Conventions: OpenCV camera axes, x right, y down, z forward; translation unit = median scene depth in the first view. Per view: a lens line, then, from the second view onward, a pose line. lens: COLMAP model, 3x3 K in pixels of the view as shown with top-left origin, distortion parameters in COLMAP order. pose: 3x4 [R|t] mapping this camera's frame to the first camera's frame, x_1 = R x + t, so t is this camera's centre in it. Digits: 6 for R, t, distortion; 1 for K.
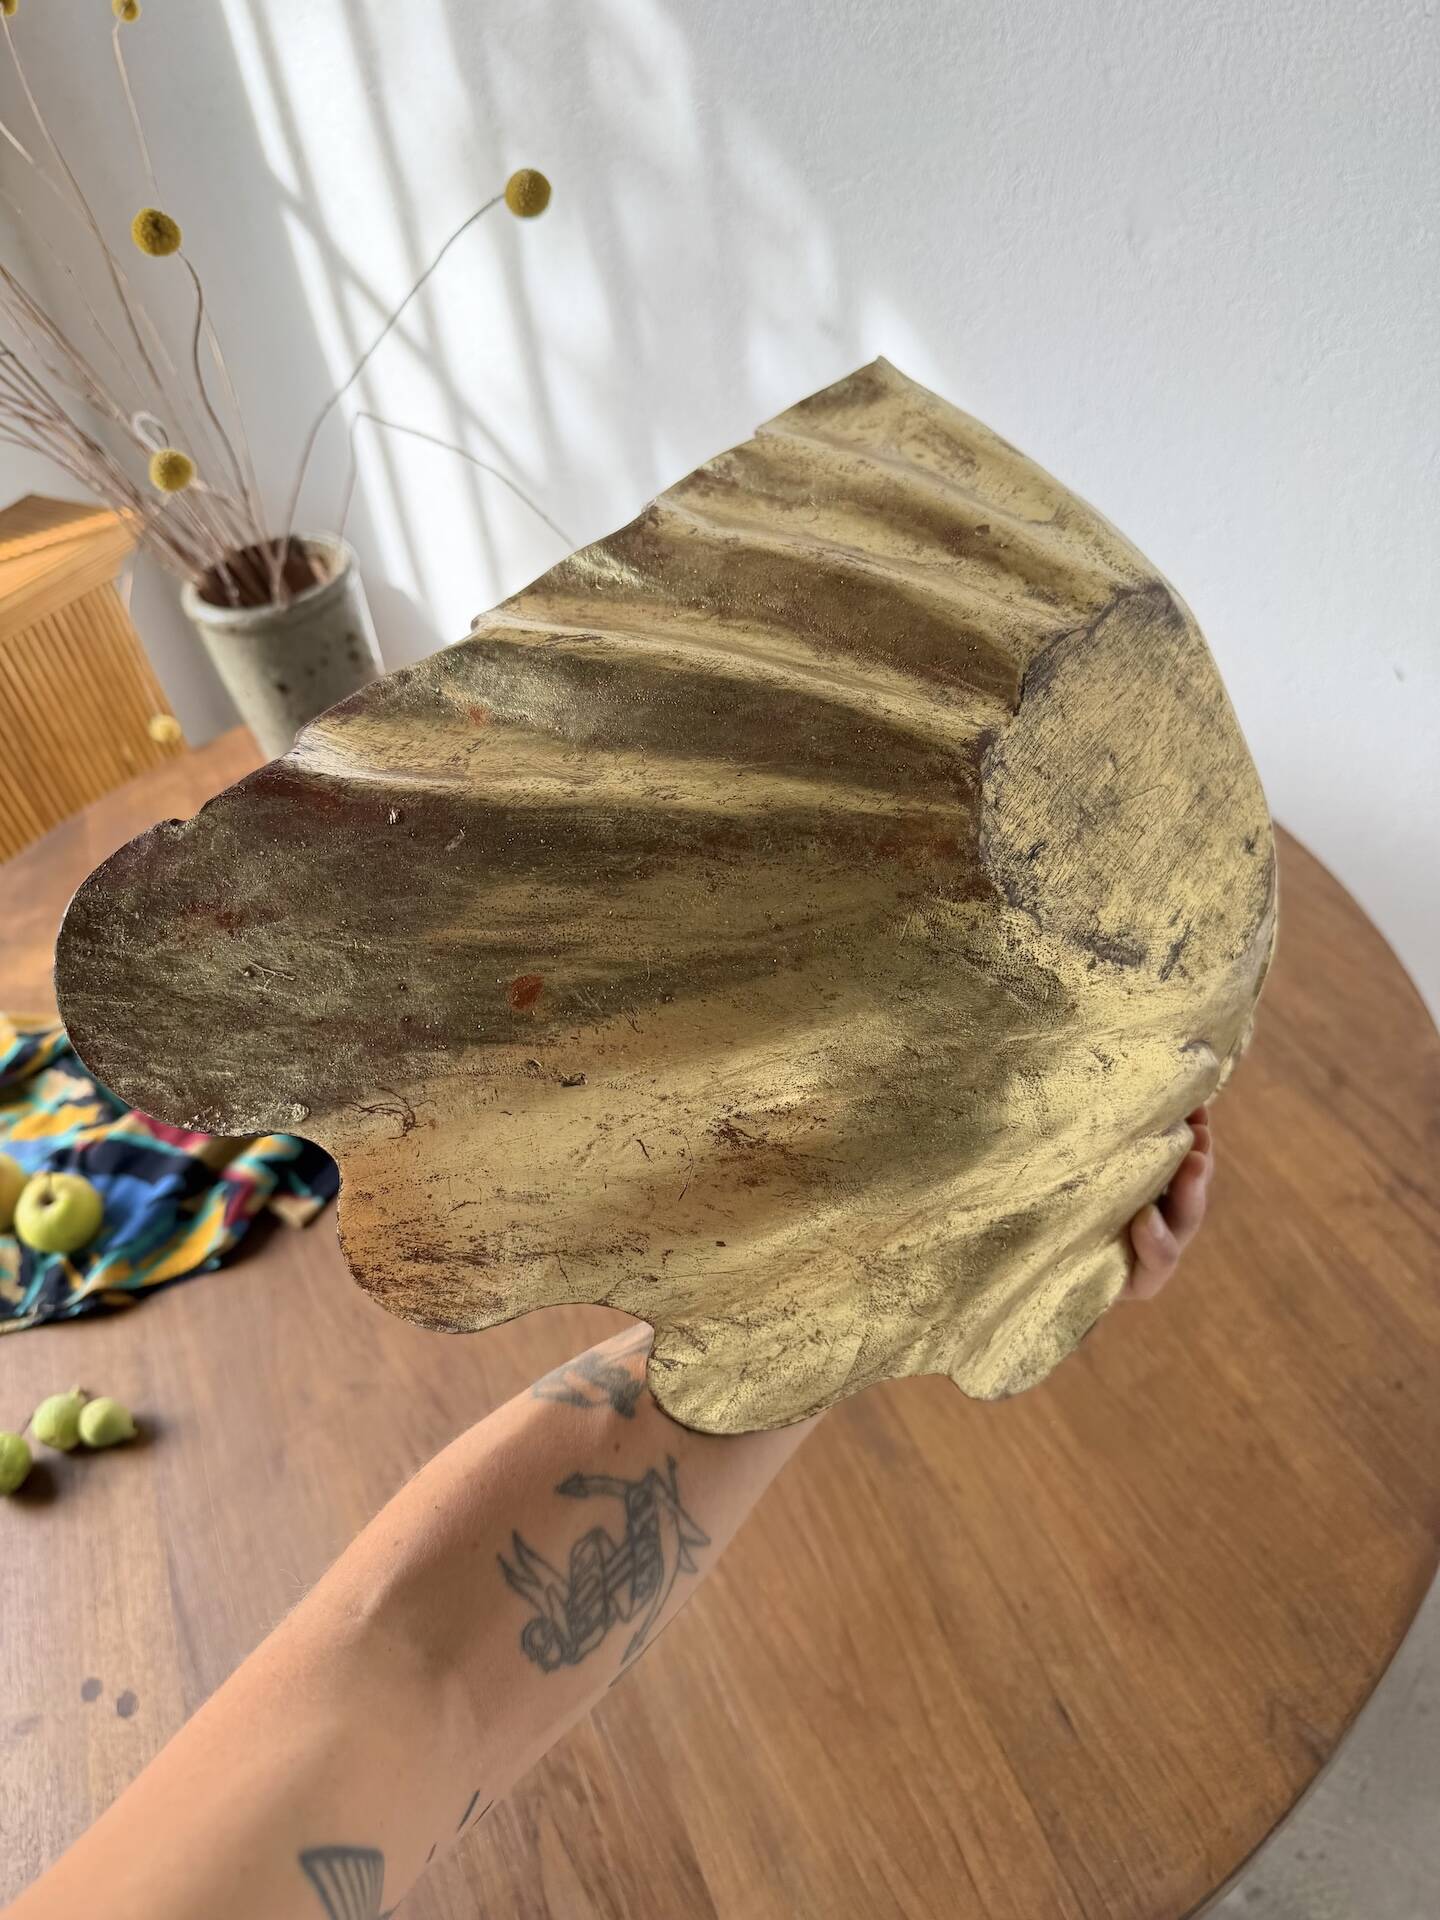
lens RADIAL K [[1399.5, 0, 704.0], [0, 1399.5, 960.7], [0, 0, 1]] dist [-0.005115, -0.009460]
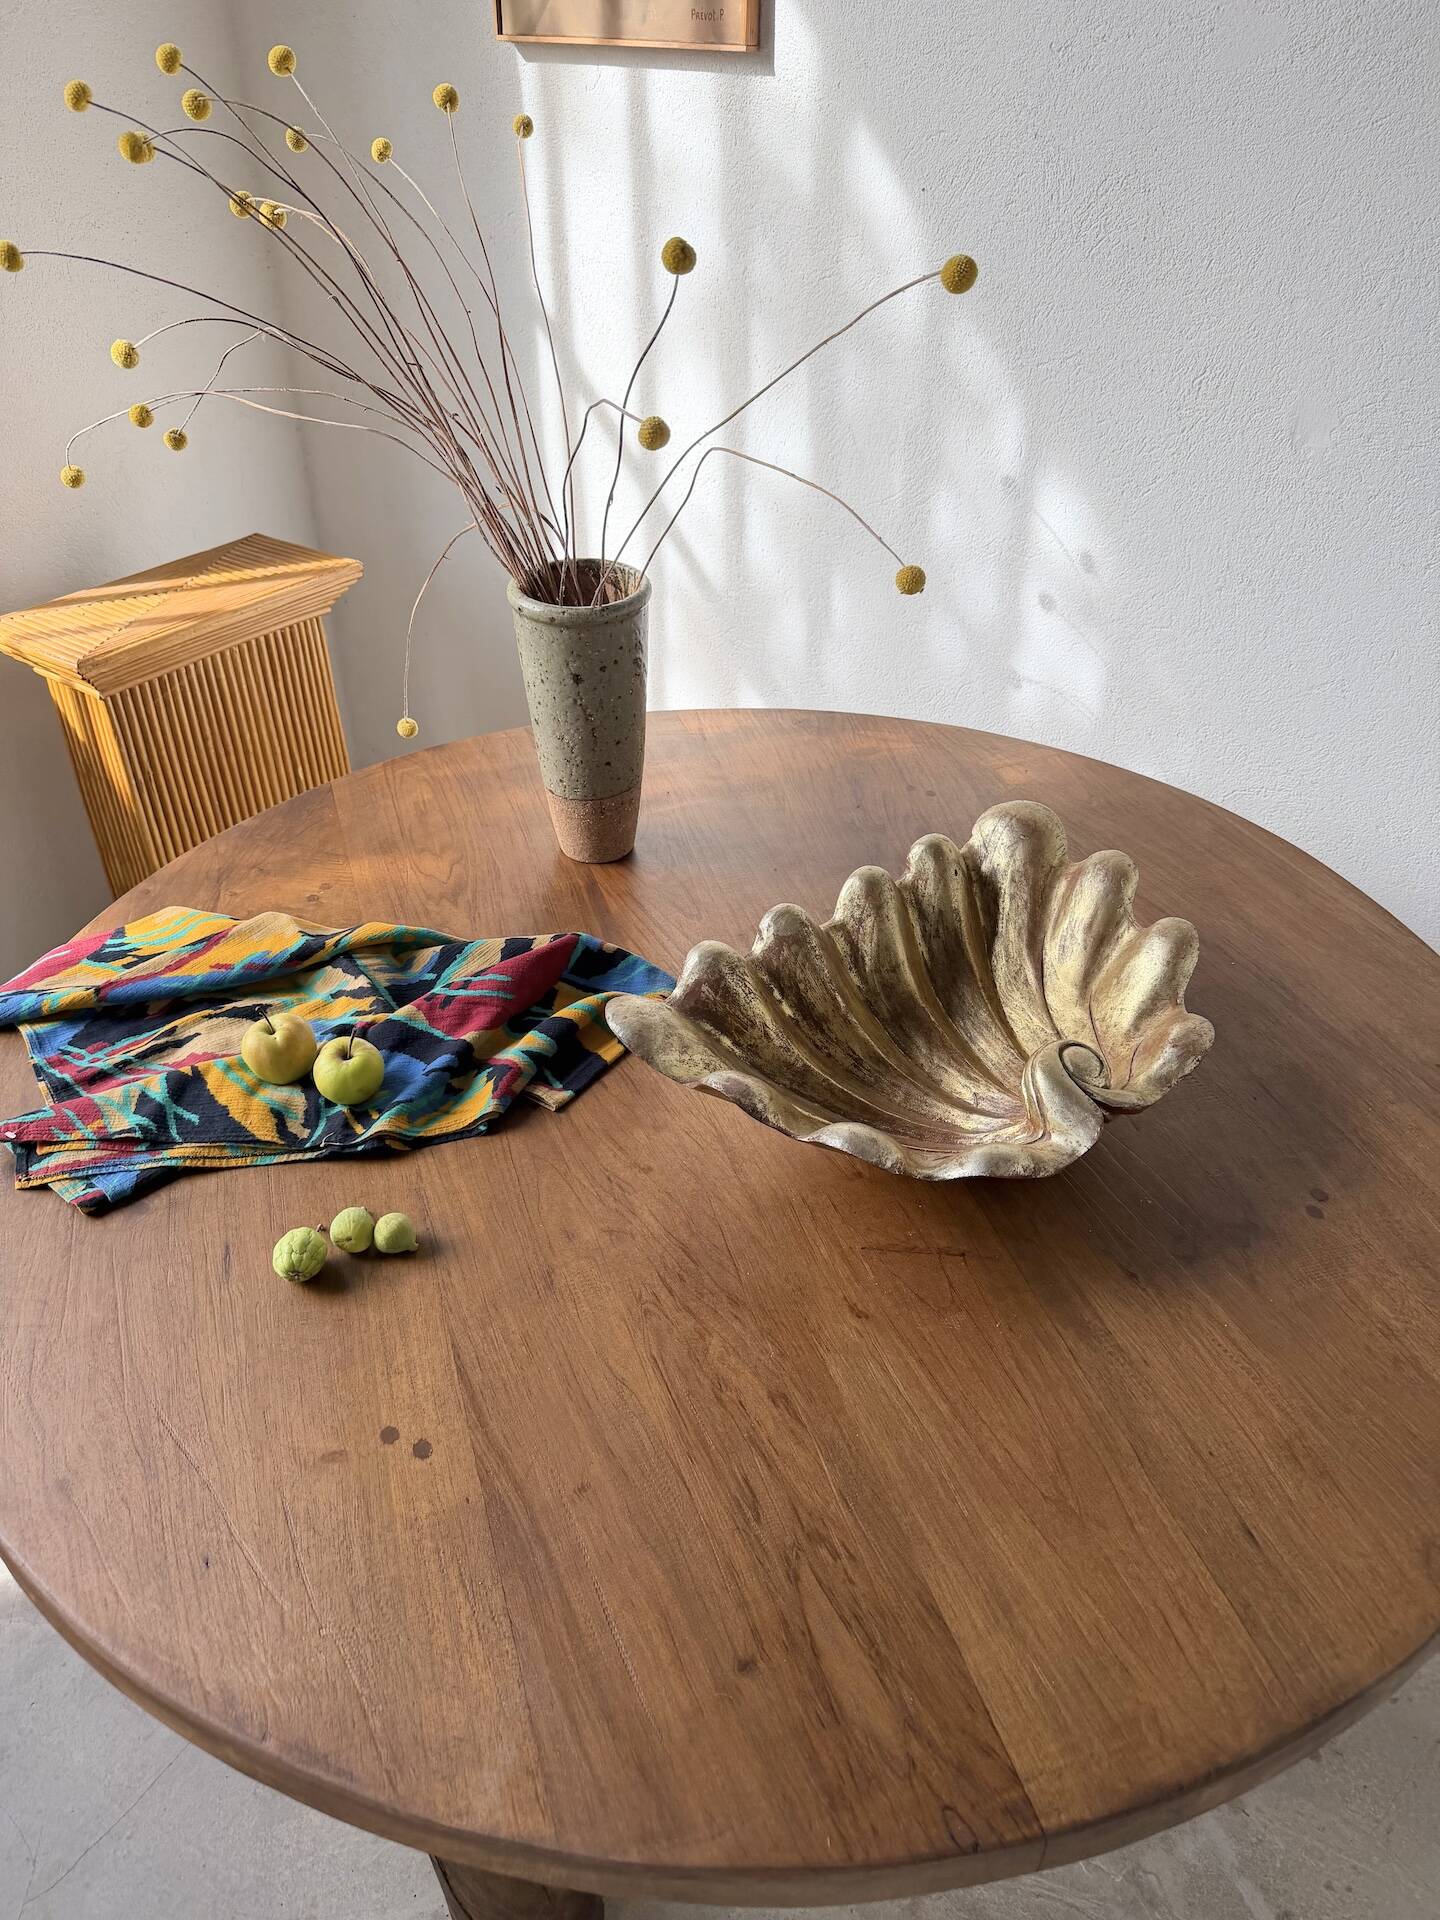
lens RADIAL K [[1342.8, 0, 708.1], [0, 1342.8, 967.8], [0, 0, 1]] dist [0.176753, -0.391164]
pose [[0.989896, 0.140640, 0.018043, -0.227706], [-0.137417, 0.982919, -0.122423, 0.221208], [-0.034952, 0.118706, 0.992314, -0.149799]]
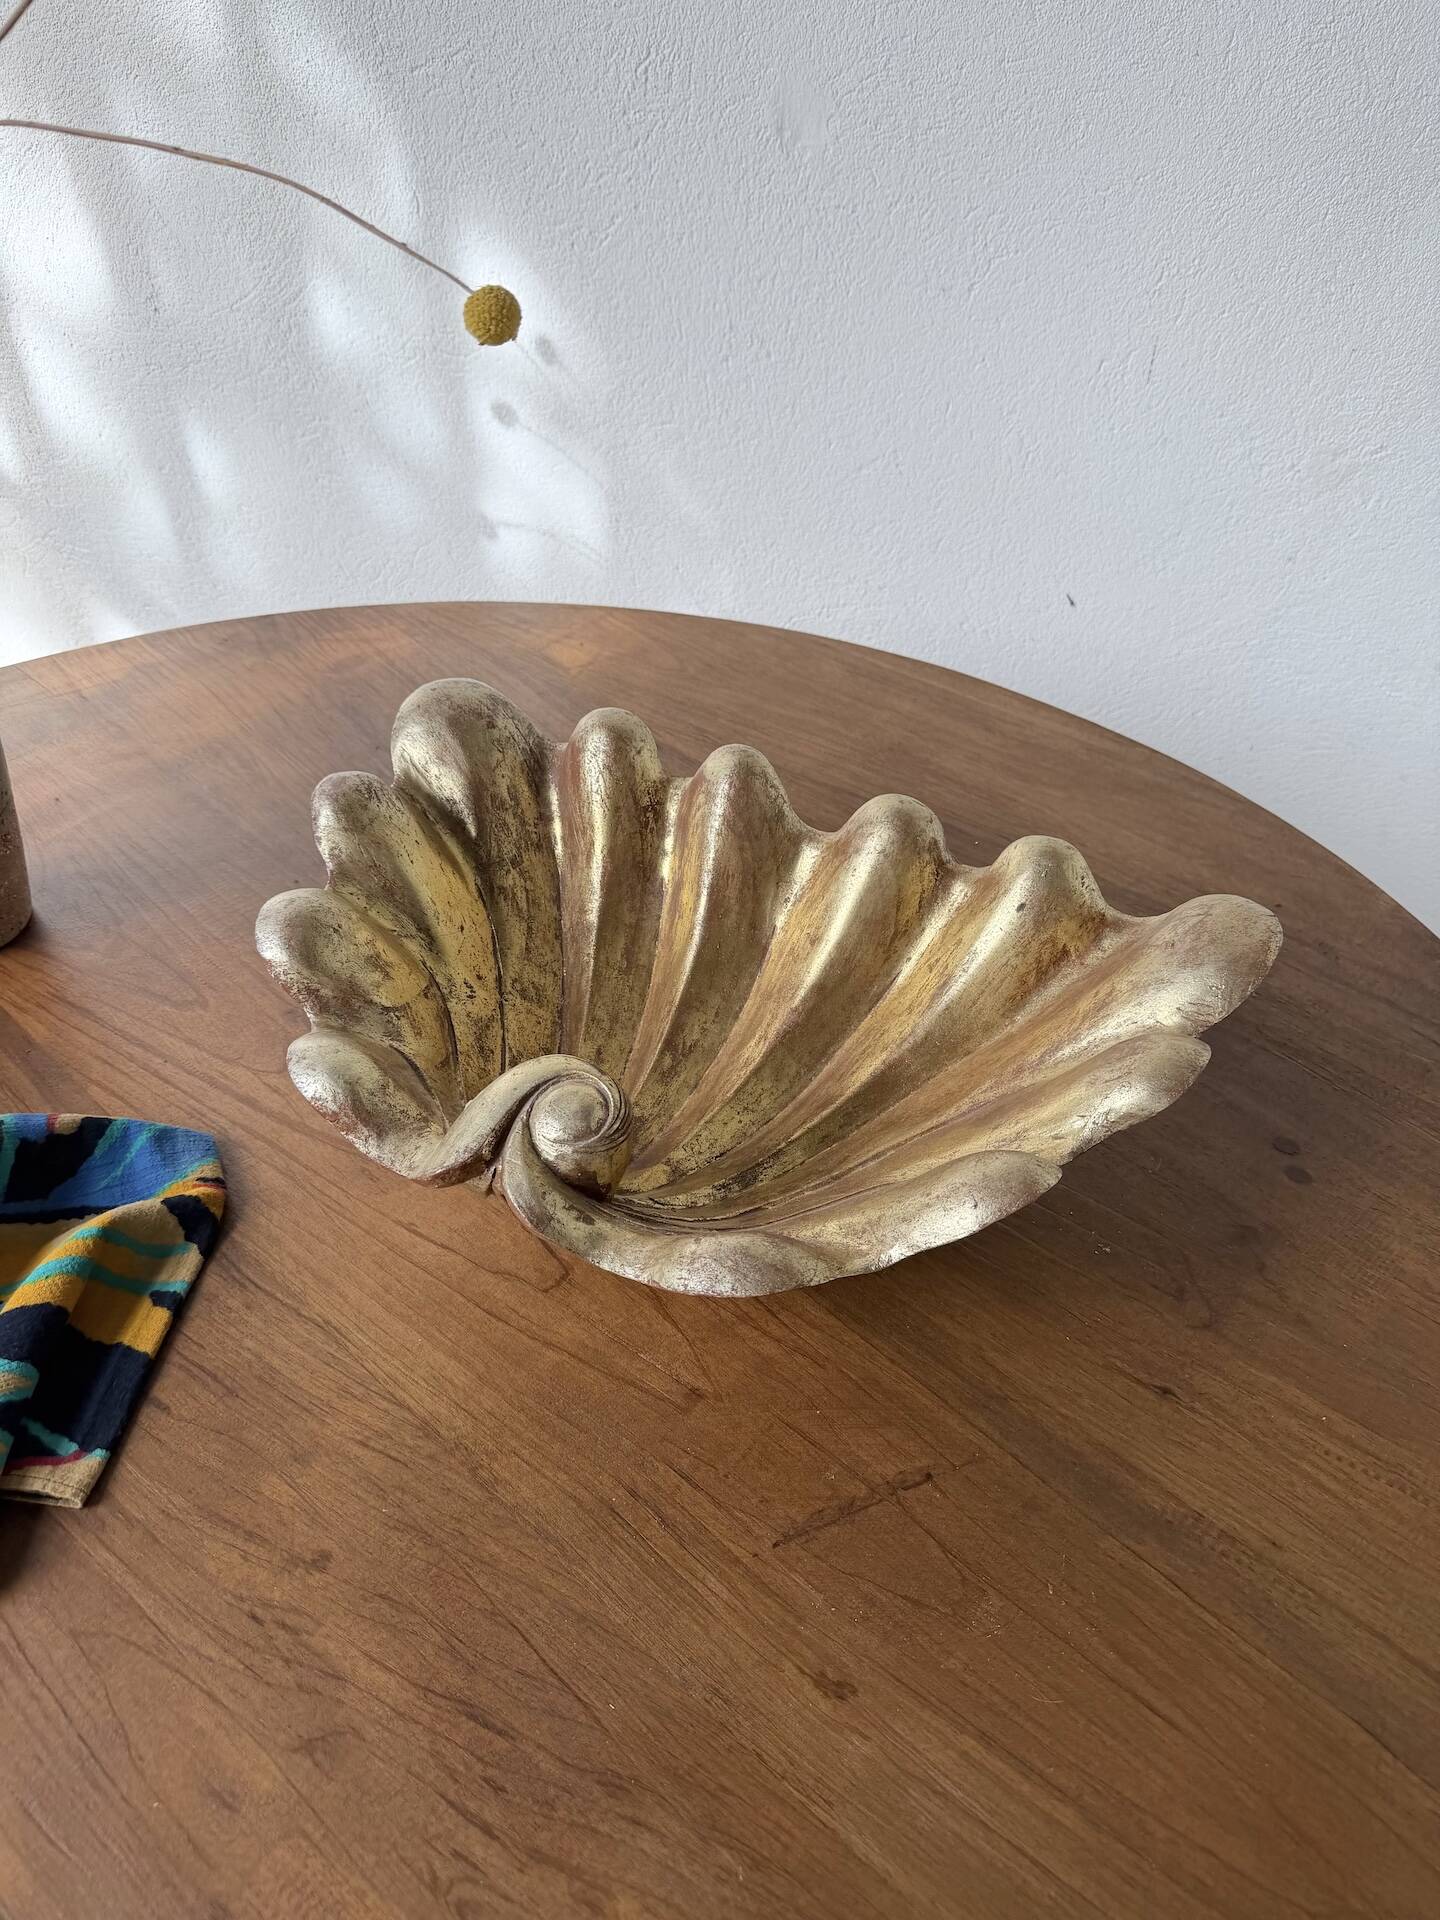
lens RADIAL K [[1379.4, 0, 723.8], [0, 1379.4, 953.6], [0, 0, 1]] dist [-0.001205, -0.008087]
pose [[0.891069, -0.162616, 0.423735, -0.292806], [0.196517, 0.979793, -0.037242, 0.046231], [-0.409117, 0.116456, 0.905020, 0.402174]]
